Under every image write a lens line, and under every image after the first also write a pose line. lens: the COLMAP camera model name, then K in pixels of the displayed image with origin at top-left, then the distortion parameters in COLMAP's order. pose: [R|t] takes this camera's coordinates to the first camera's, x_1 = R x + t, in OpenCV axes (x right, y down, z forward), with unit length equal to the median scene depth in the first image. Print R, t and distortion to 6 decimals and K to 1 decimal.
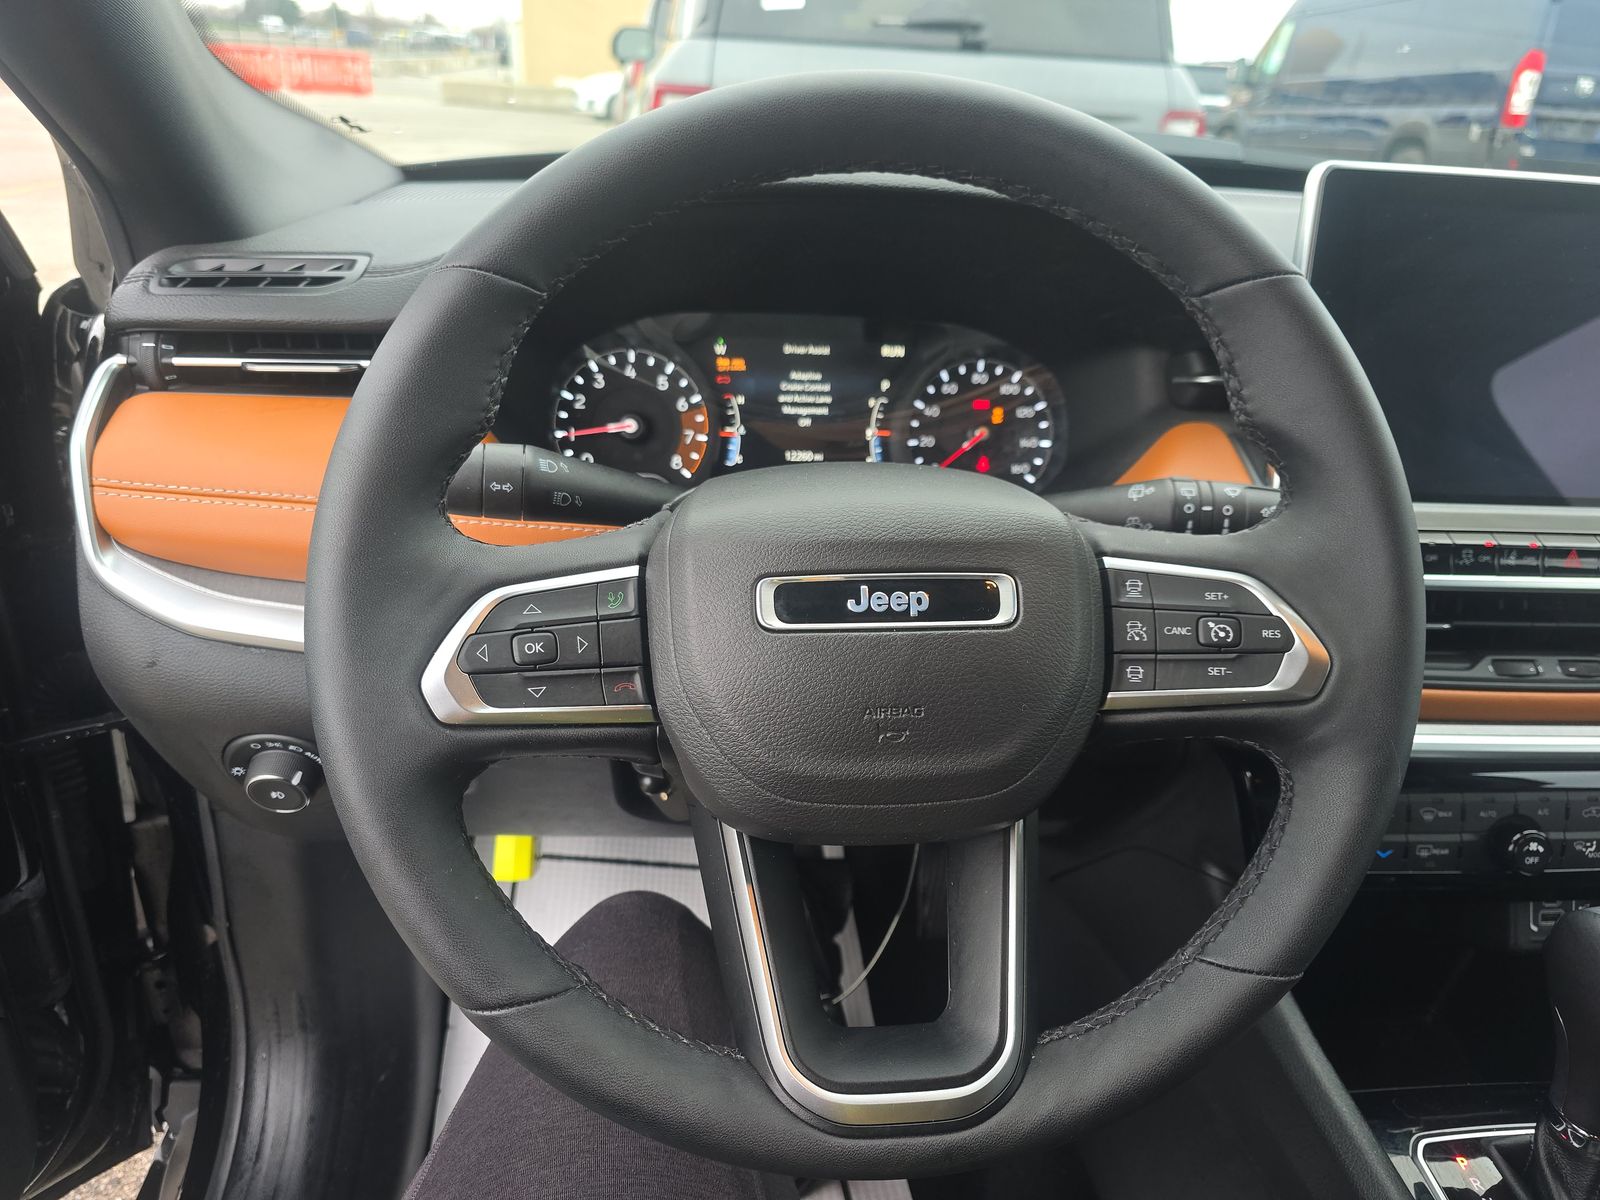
lens RADIAL K [[1107.6, 0, 800.0], [0, 1107.6, 600.0], [0, 0, 1]] dist [-0.001260, -0.001138]
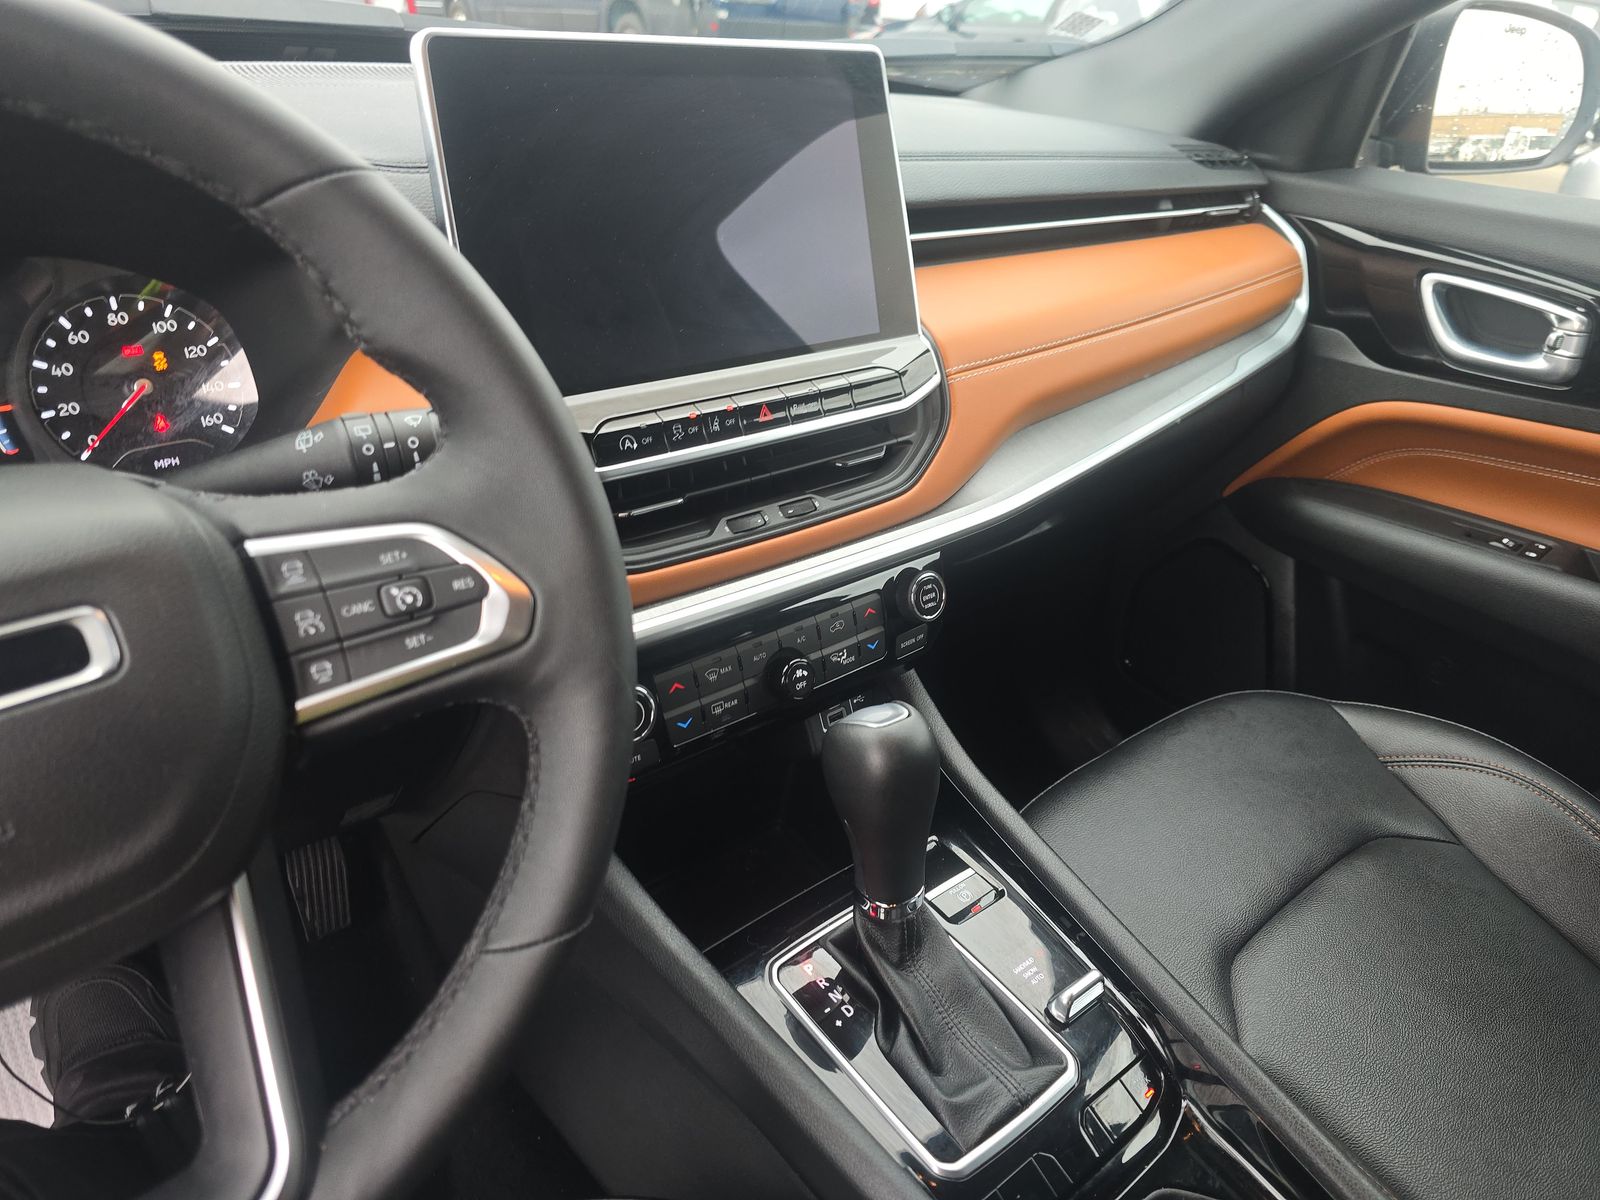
lens RADIAL K [[1065.4, 0, 841.3], [0, 1065.4, 608.2], [0, 0, 1]] dist [-0.000467, -0.002838]
pose [[0.803635, -0.289614, 0.519898, 0.125393], [0.226308, 0.956689, 0.183115, -0.022760], [-0.550413, -0.029501, 0.834371, 0.063428]]
